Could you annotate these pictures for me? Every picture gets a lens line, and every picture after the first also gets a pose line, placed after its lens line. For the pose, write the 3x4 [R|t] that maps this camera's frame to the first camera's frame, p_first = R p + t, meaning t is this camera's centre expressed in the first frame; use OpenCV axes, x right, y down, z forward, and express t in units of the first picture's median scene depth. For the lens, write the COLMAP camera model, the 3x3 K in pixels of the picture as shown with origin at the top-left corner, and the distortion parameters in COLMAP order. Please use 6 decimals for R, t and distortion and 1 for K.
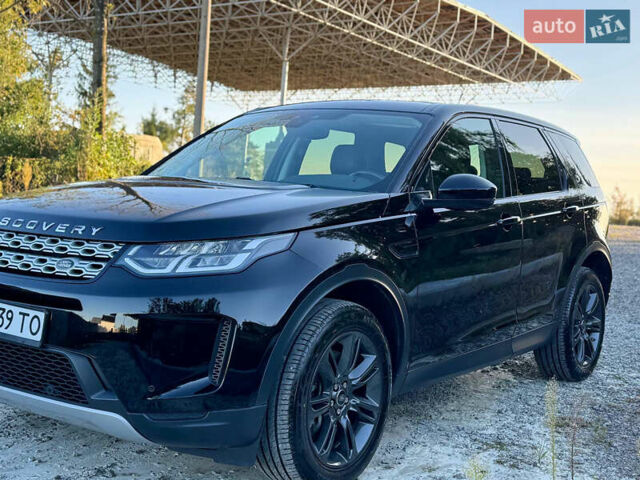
lens RADIAL K [[866.7, 0, 322.9], [0, 866.7, 246.2], [0, 0, 1]] dist [0.127281, 0.000000]
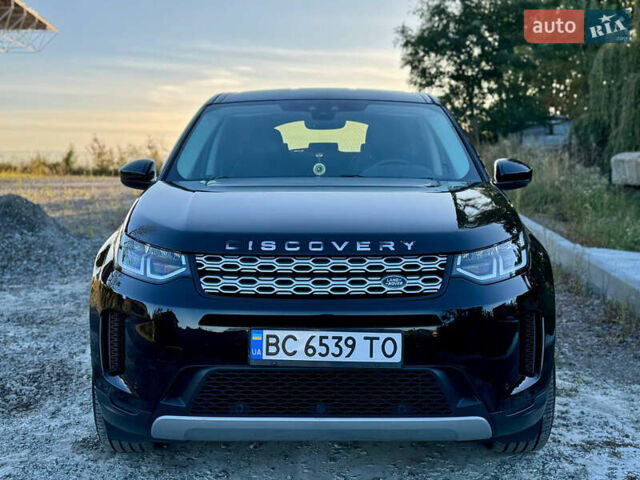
lens RADIAL K [[866.7, 0, 321.7], [0, 866.7, 240.1], [0, 0, 1]] dist [0.127281, 0.000000]
pose [[0.816801, -0.112855, 0.565774, -0.583137], [0.084270, 0.993501, 0.076514, -0.069666], [-0.570732, -0.014819, 0.821003, 0.153676]]
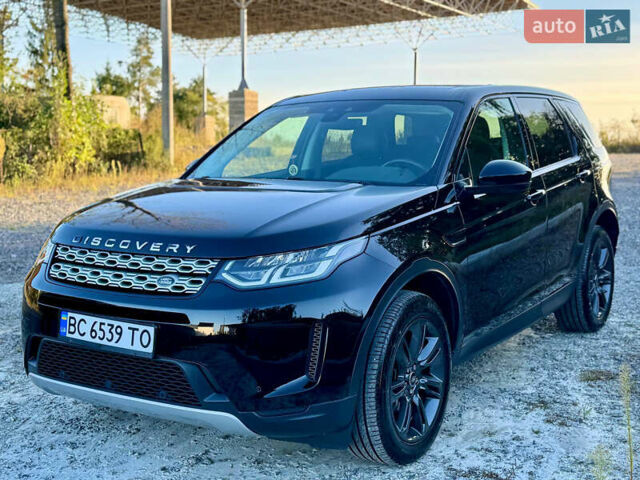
lens RADIAL K [[866.7, 0, 319.0], [0, 866.7, 244.3], [0, 0, 1]] dist [0.127281, 0.000000]
pose [[0.996930, -0.070323, 0.034419, -0.087254], [0.067956, 0.995524, 0.065675, -0.053851], [-0.038883, -0.063134, 0.997247, -0.060197]]
